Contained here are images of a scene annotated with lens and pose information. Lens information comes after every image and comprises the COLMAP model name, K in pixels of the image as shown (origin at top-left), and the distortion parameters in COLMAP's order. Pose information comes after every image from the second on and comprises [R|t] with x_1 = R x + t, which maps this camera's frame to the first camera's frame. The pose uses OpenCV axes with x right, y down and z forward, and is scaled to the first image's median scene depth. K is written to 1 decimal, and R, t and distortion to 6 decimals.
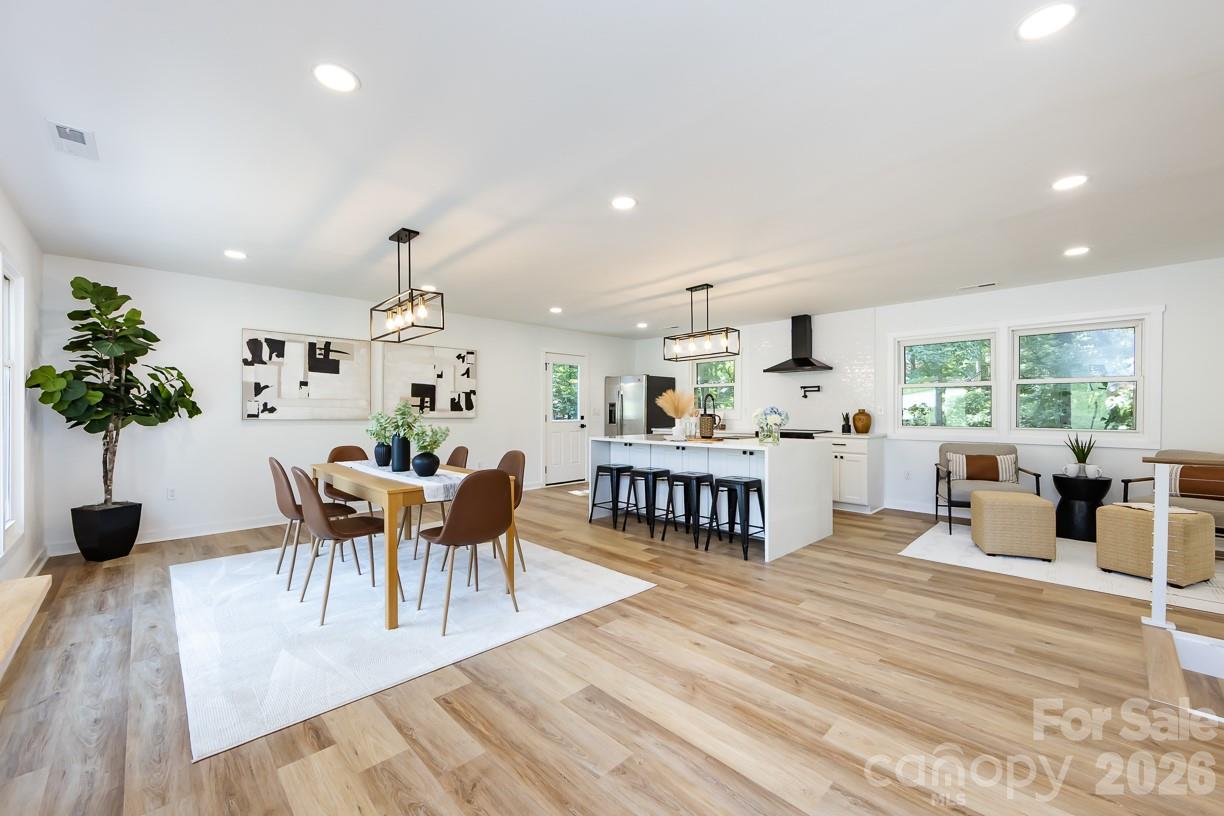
lens RADIAL K [[472.9, 0, 642.8], [0, 472.9, 413.6], [0, 0, 1]] dist [-0.013445, 0.000080]
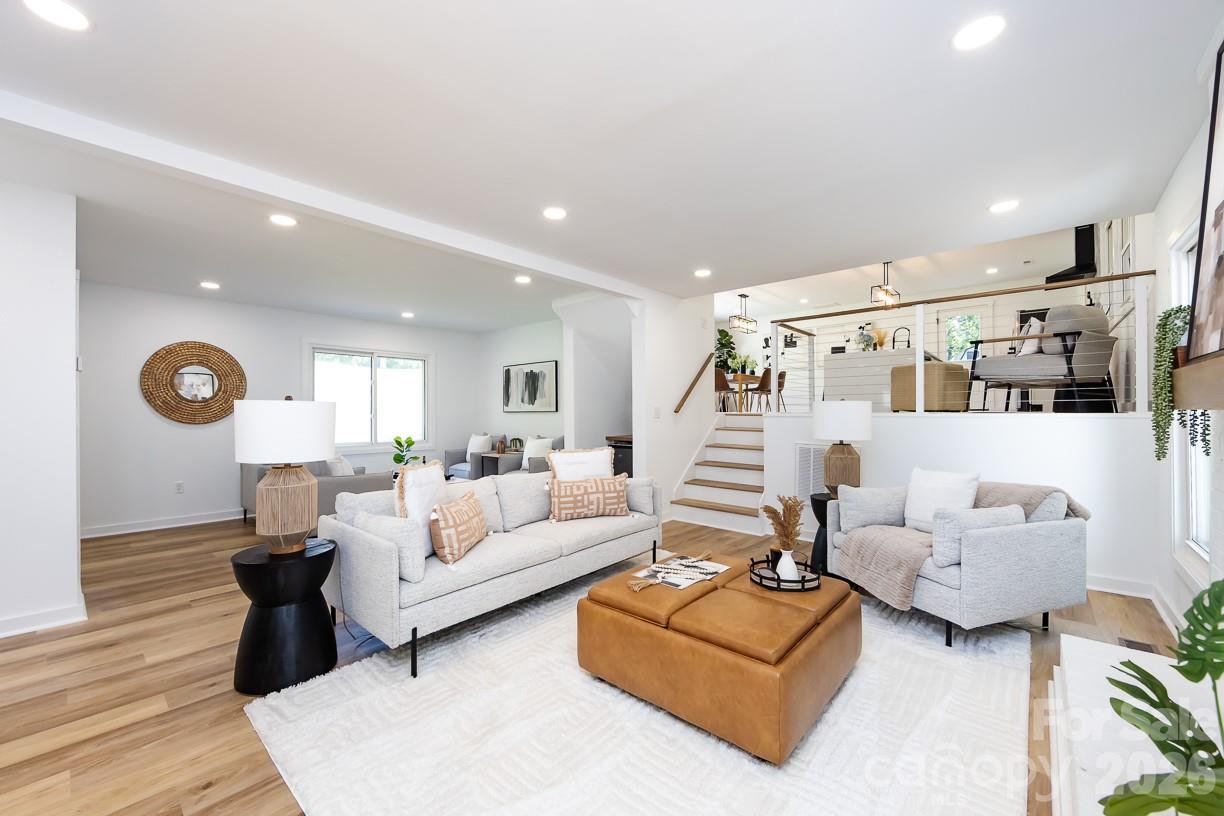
lens RADIAL K [[486.0, 0, 583.9], [0, 486.0, 410.5], [0, 0, 1]] dist [-0.000597, 0.000011]
pose [[0.009165, -0.005813, -0.999941, 1.743585], [0.000725, 0.999983, -0.005807, 0.242686], [0.999958, -0.000671, 0.009169, -0.015227]]
